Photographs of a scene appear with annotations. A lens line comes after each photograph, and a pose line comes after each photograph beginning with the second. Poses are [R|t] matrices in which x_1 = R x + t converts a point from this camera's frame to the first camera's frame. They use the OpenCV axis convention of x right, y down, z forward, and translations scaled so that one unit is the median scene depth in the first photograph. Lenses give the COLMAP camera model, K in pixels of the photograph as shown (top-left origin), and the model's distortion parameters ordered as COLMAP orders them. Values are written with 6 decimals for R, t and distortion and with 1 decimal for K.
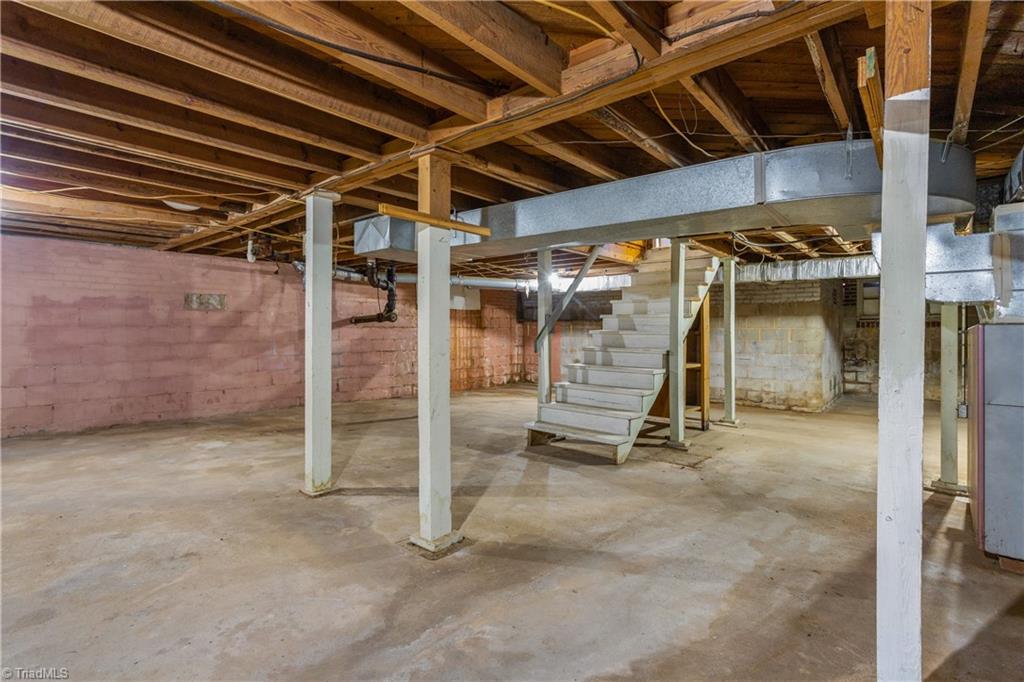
lens RADIAL K [[491.2, 0, 516.7], [0, 491.2, 333.5], [0, 0, 1]] dist [-0.003544, 0.004186]
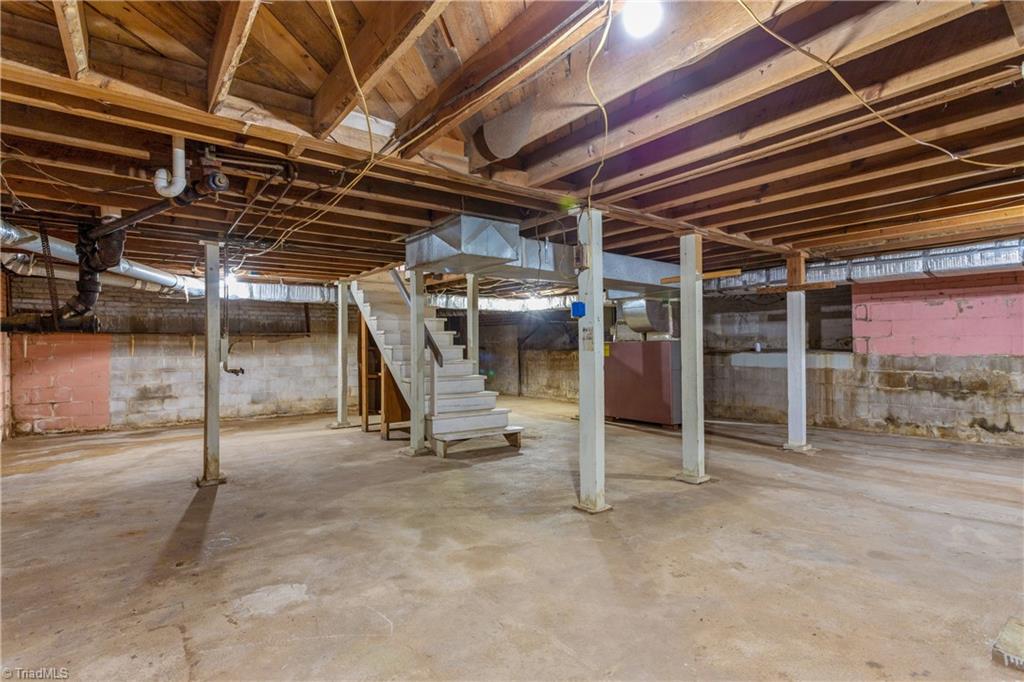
lens RADIAL K [[491.2, 0, 517.5], [0, 491.2, 341.3], [0, 0, 1]] dist [-0.003544, 0.004186]
pose [[0.218142, 0.000445, 0.975917, -1.716980], [0.015357, 0.999875, -0.003889, -0.014353], [-0.975796, 0.015835, 0.218107, 1.140893]]
